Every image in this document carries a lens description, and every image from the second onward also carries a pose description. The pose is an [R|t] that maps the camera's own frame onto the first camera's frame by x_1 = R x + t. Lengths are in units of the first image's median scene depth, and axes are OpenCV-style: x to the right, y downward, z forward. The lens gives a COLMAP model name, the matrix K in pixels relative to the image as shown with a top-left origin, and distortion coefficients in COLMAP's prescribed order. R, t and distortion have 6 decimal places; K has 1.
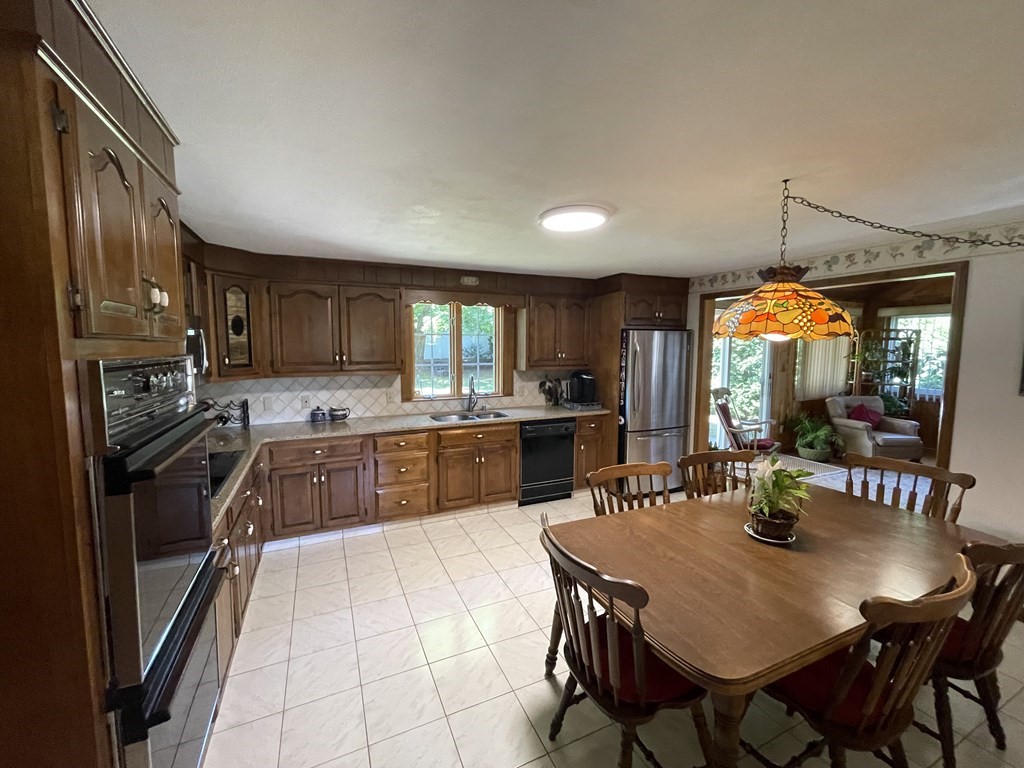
lens RADIAL K [[414.1, 0, 507.0], [0, 414.1, 378.8], [0, 0, 1]] dist [-0.001217, 0.000915]
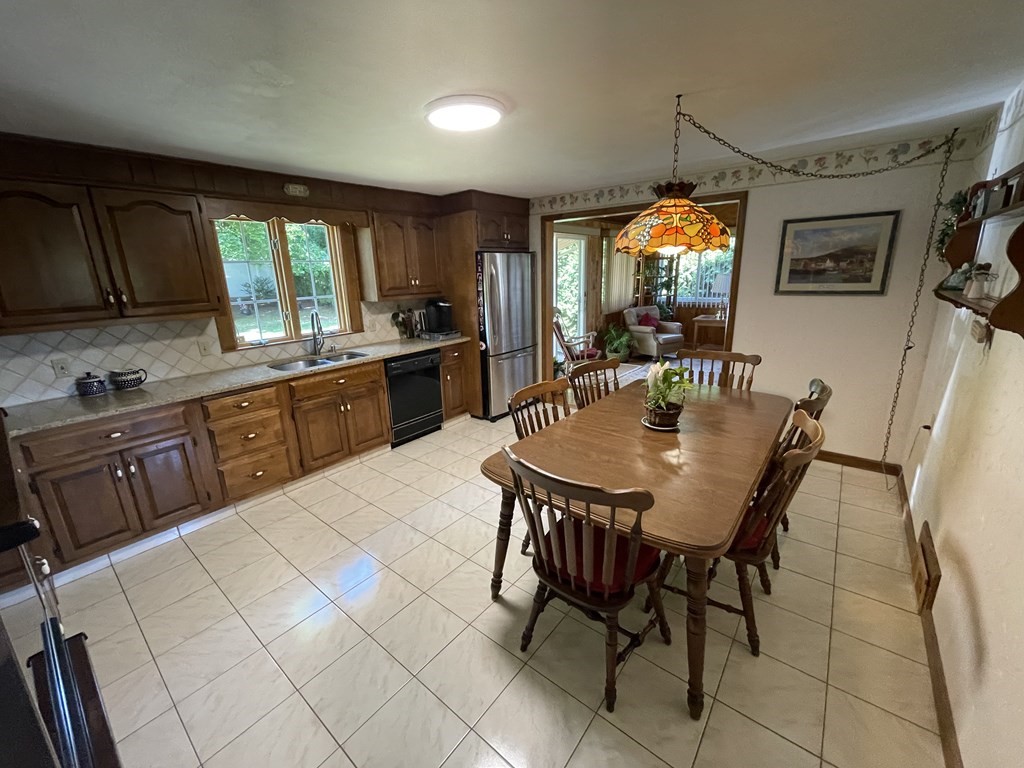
lens RADIAL K [[414.1, 0, 507.0], [0, 414.1, 378.8], [0, 0, 1]] dist [-0.001217, 0.000915]
pose [[0.895809, -0.142131, 0.421099, -0.113728], [0.070775, 0.981015, 0.180556, 0.001752], [-0.438767, -0.131940, 0.888862, 0.074373]]
